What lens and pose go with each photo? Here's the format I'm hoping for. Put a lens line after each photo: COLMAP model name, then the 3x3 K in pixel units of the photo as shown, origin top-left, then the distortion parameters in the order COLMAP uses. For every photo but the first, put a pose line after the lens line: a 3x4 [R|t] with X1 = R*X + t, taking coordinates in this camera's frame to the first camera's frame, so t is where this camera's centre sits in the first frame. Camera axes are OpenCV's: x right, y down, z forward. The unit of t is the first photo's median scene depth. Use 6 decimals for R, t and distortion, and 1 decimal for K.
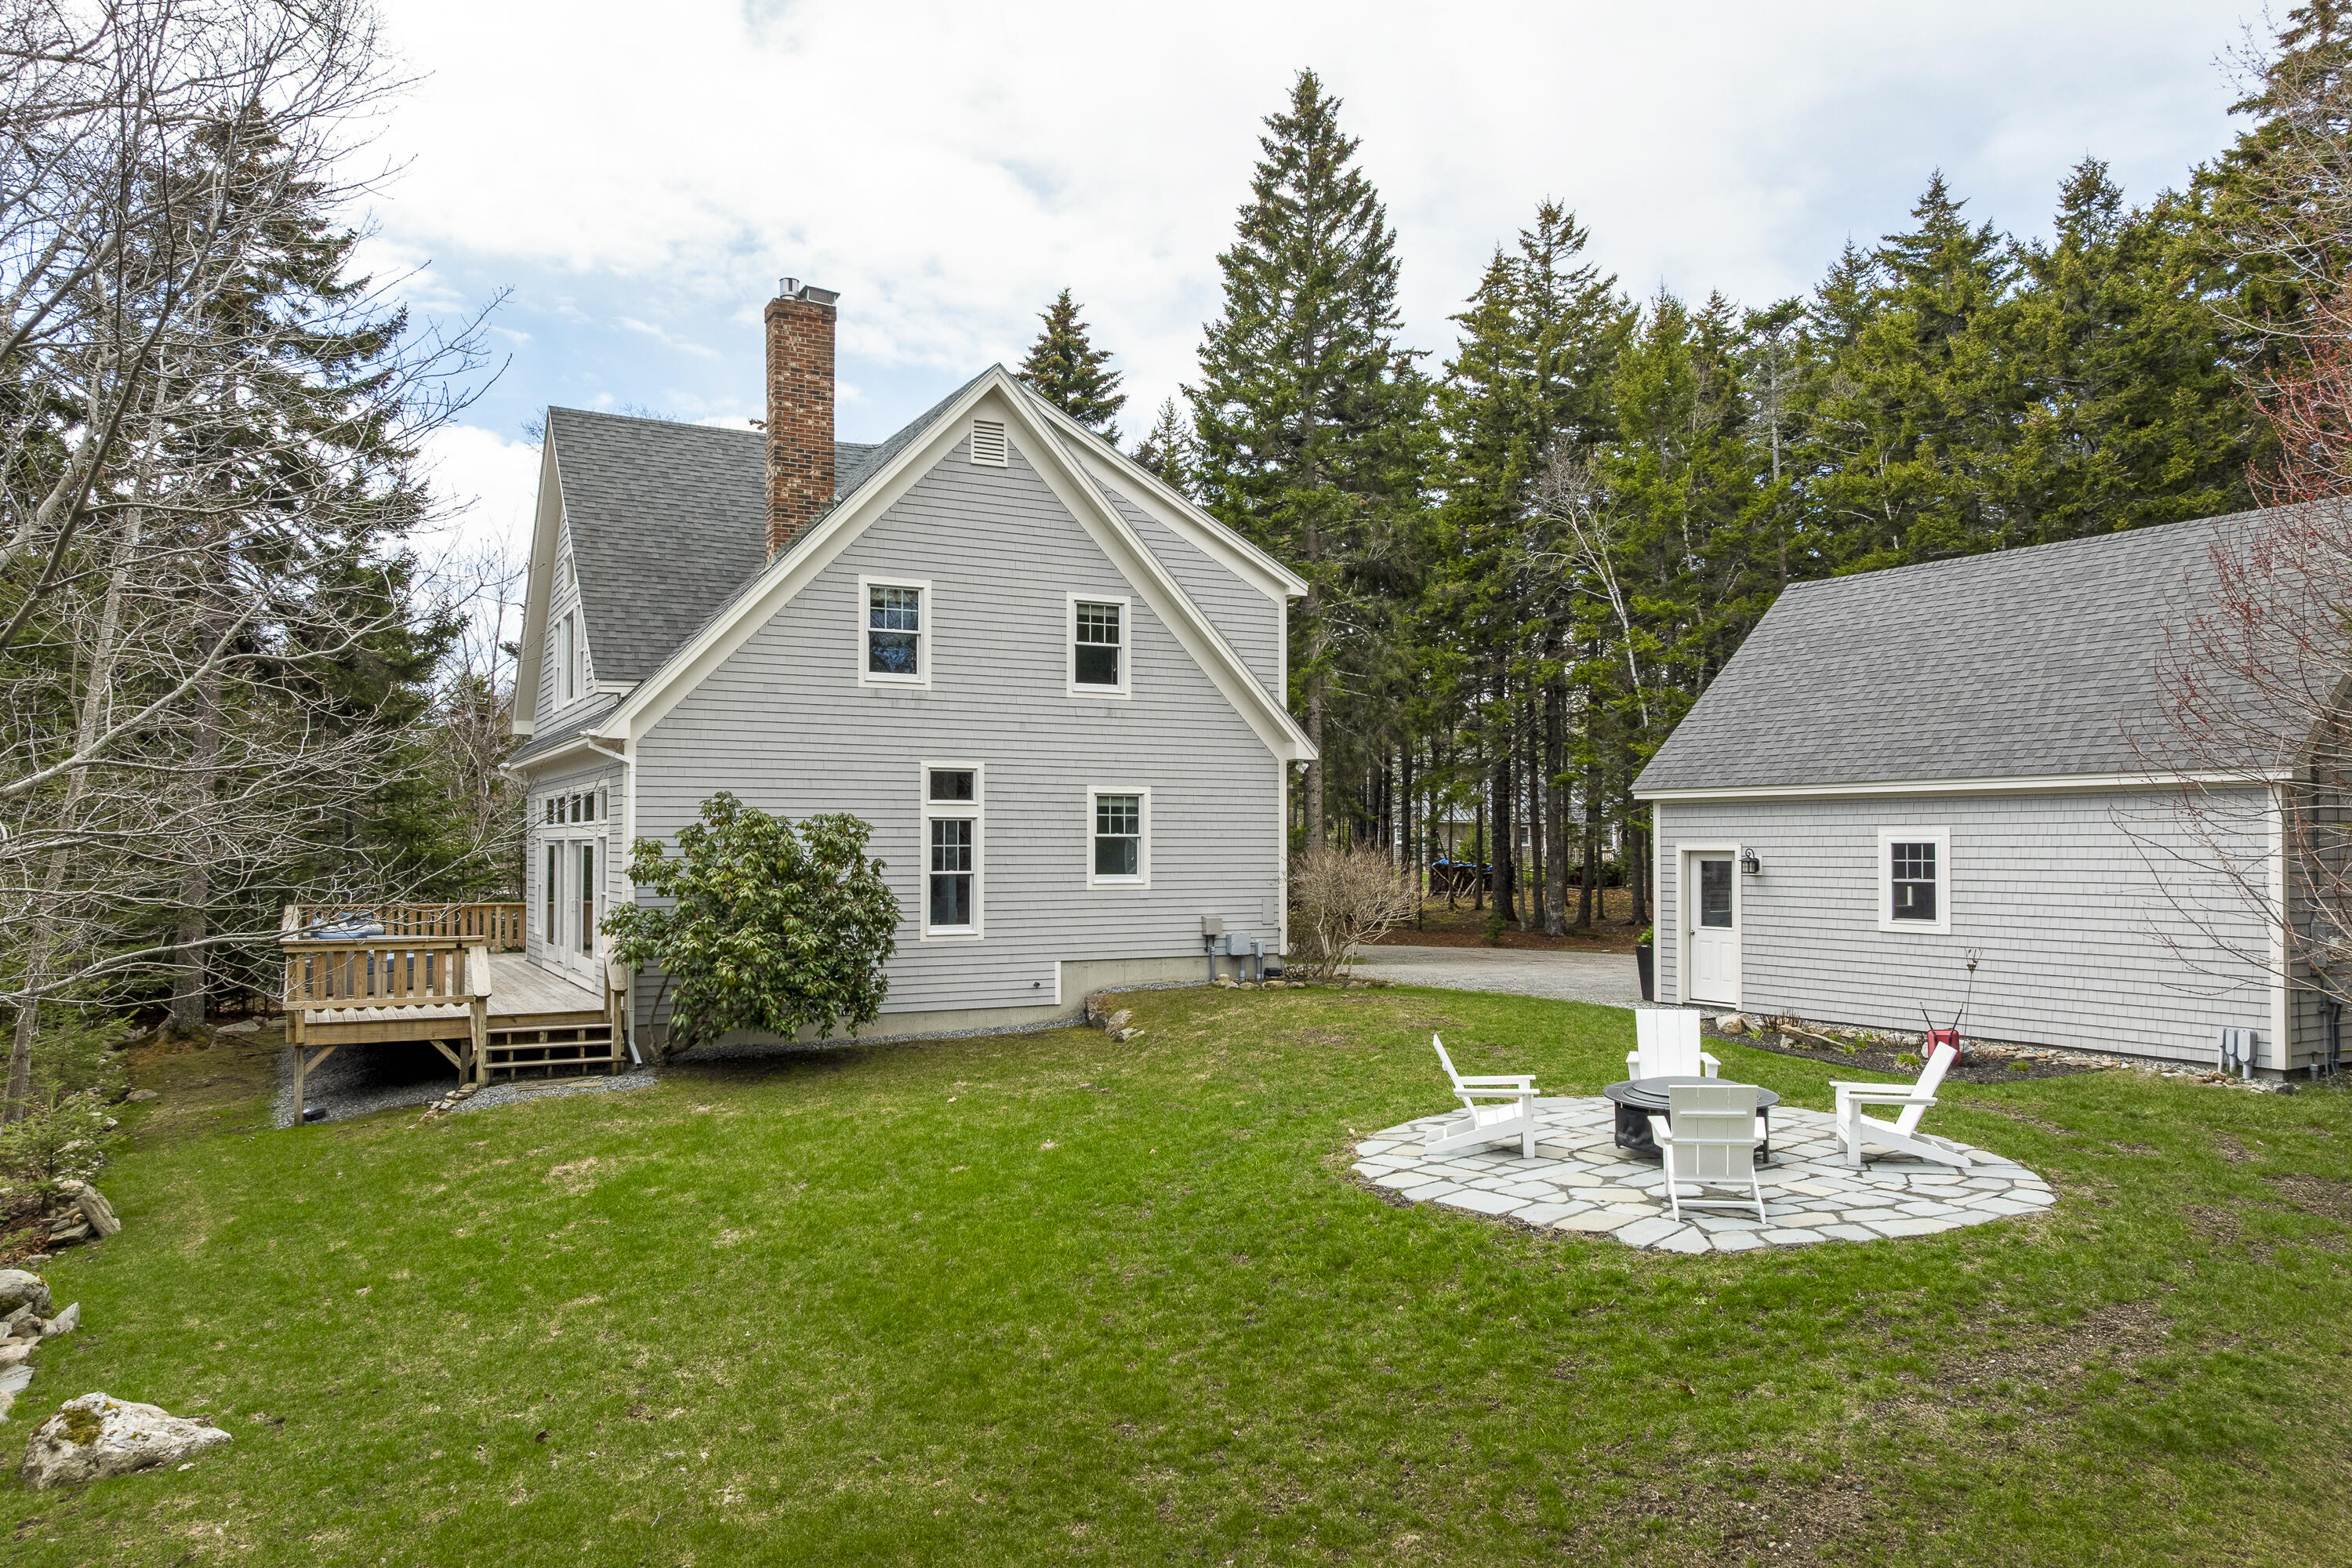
lens RADIAL K [[1663.8, 0, 1176.0], [0, 1663.8, 784.0], [0, 0, 1]] dist [-0.009444, -0.000523]
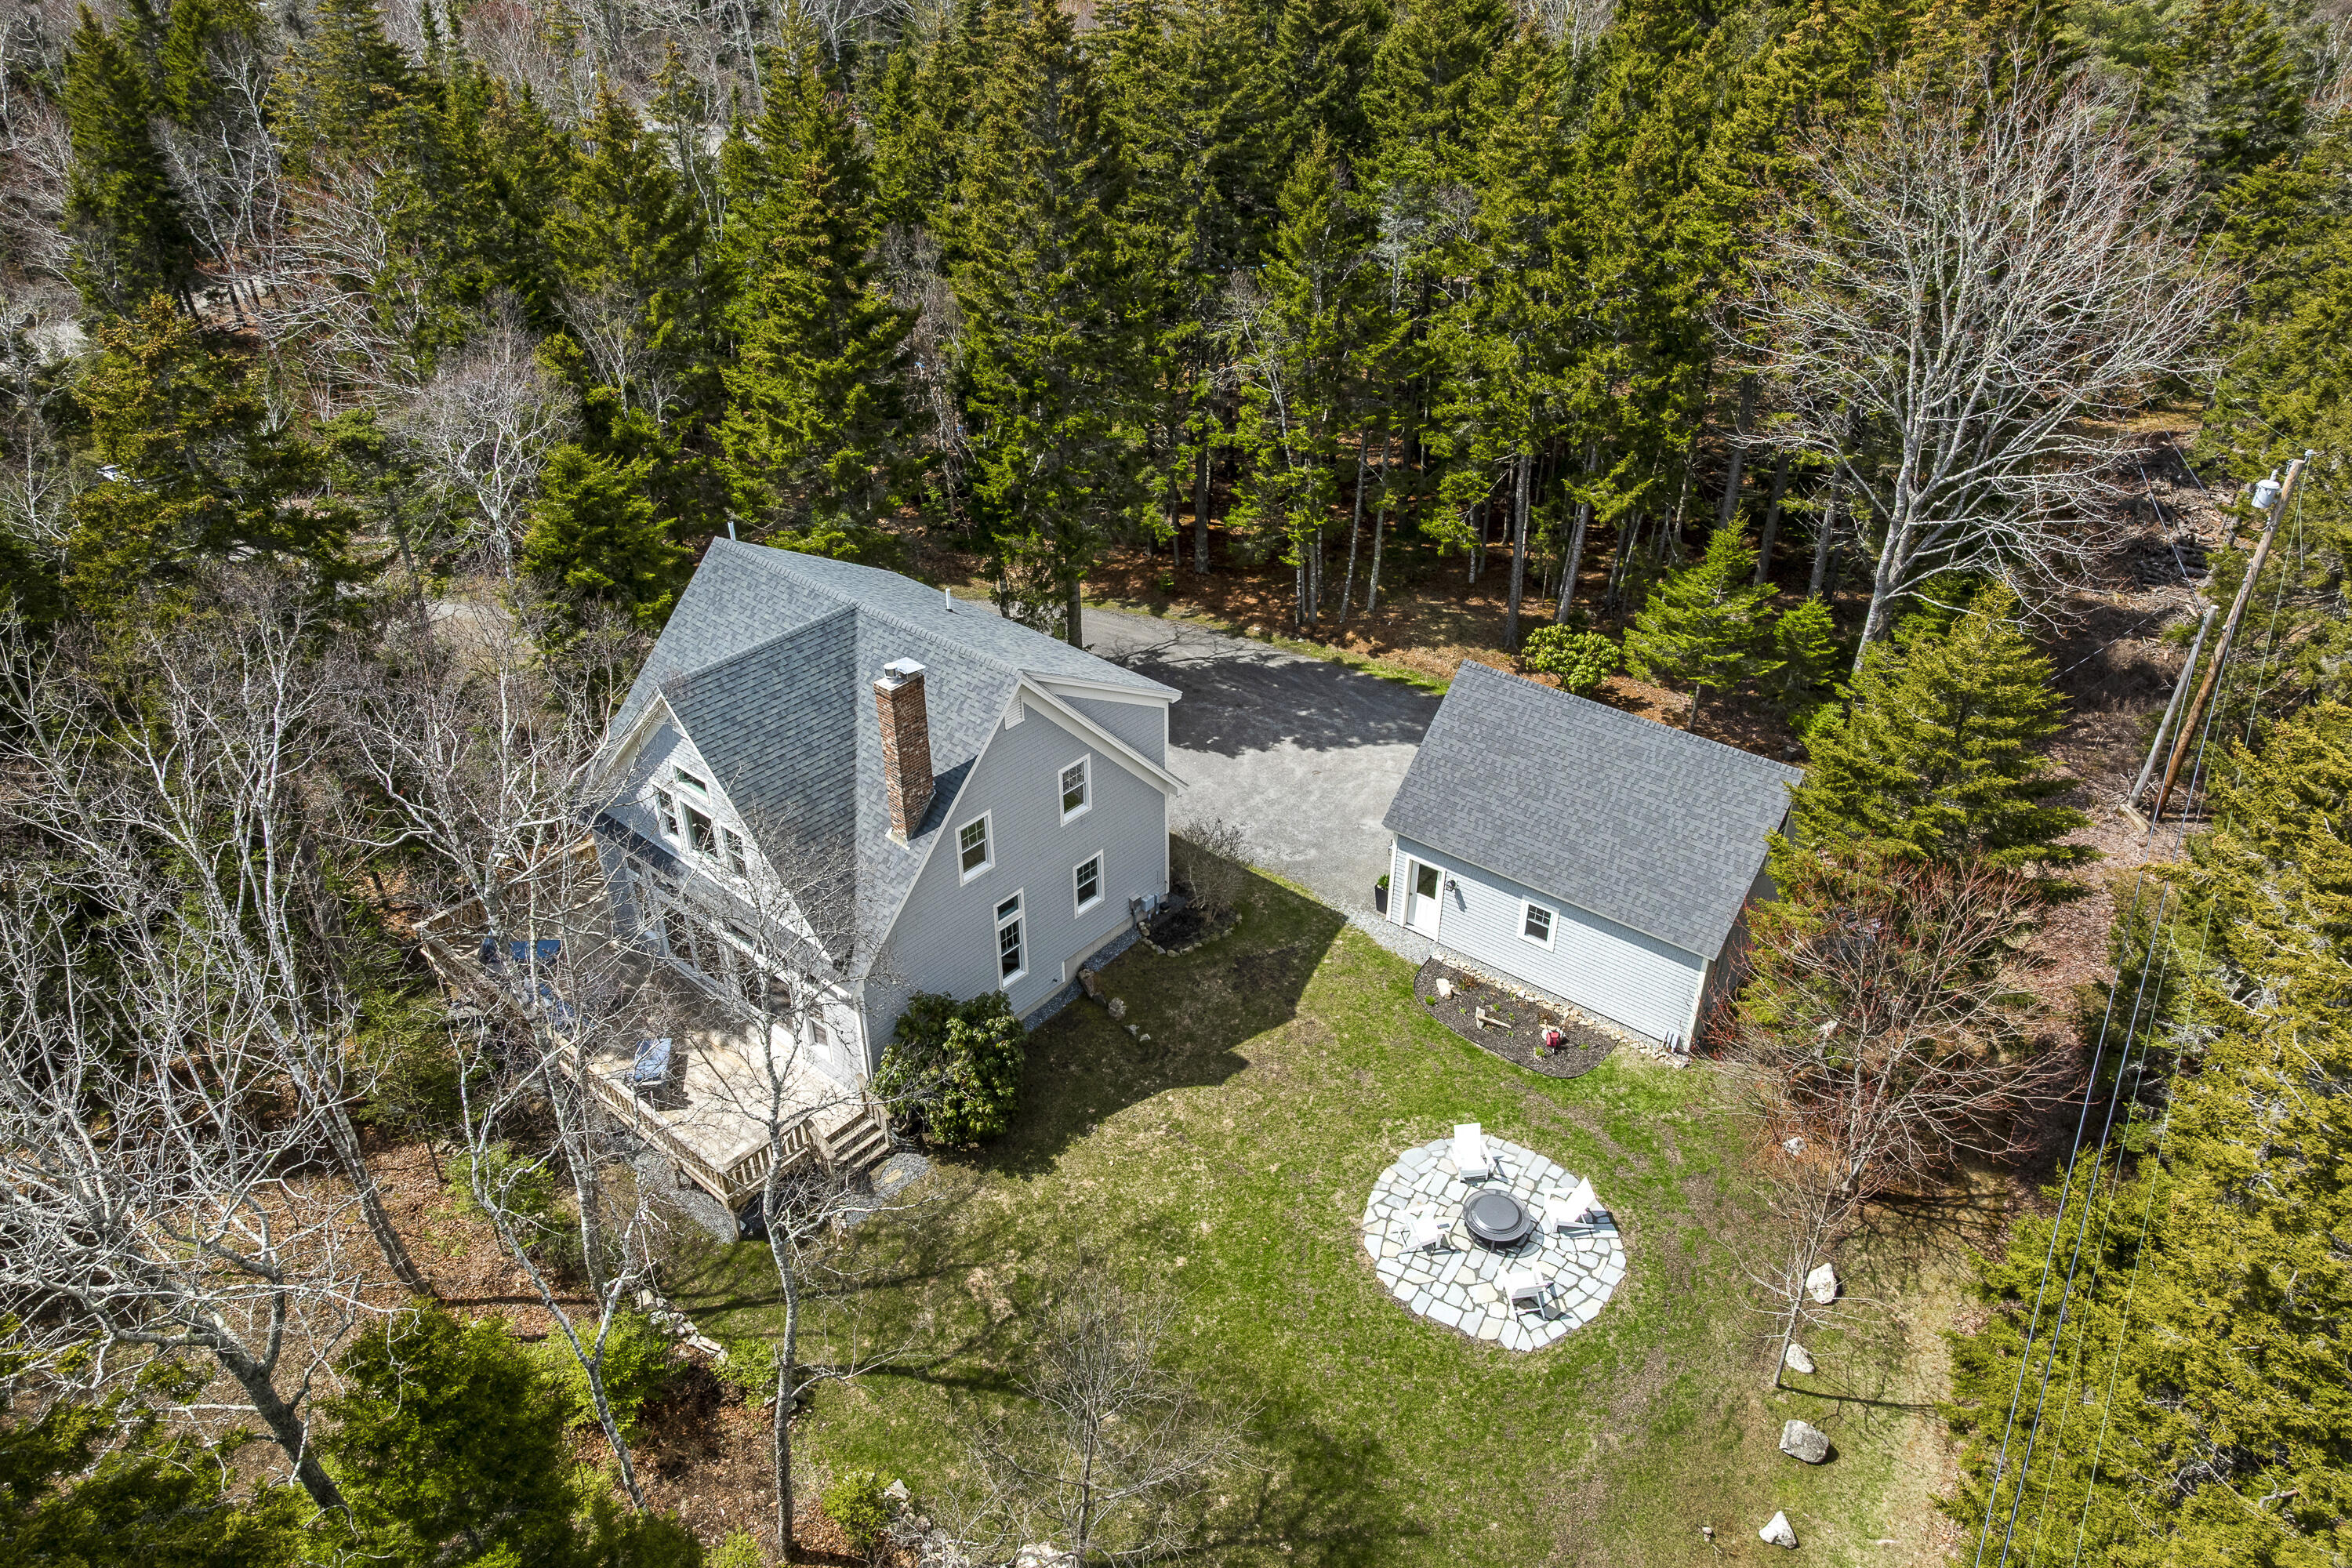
lens RADIAL K [[1663.8, 0, 1176.0], [0, 1663.8, 784.0], [0, 0, 1]] dist [-0.009444, -0.000523]
pose [[0.935409, -0.194565, 0.295220, -0.435132], [-0.004416, 0.828478, 0.560004, -1.003230], [-0.353540, -0.525136, 0.774107, -0.253399]]
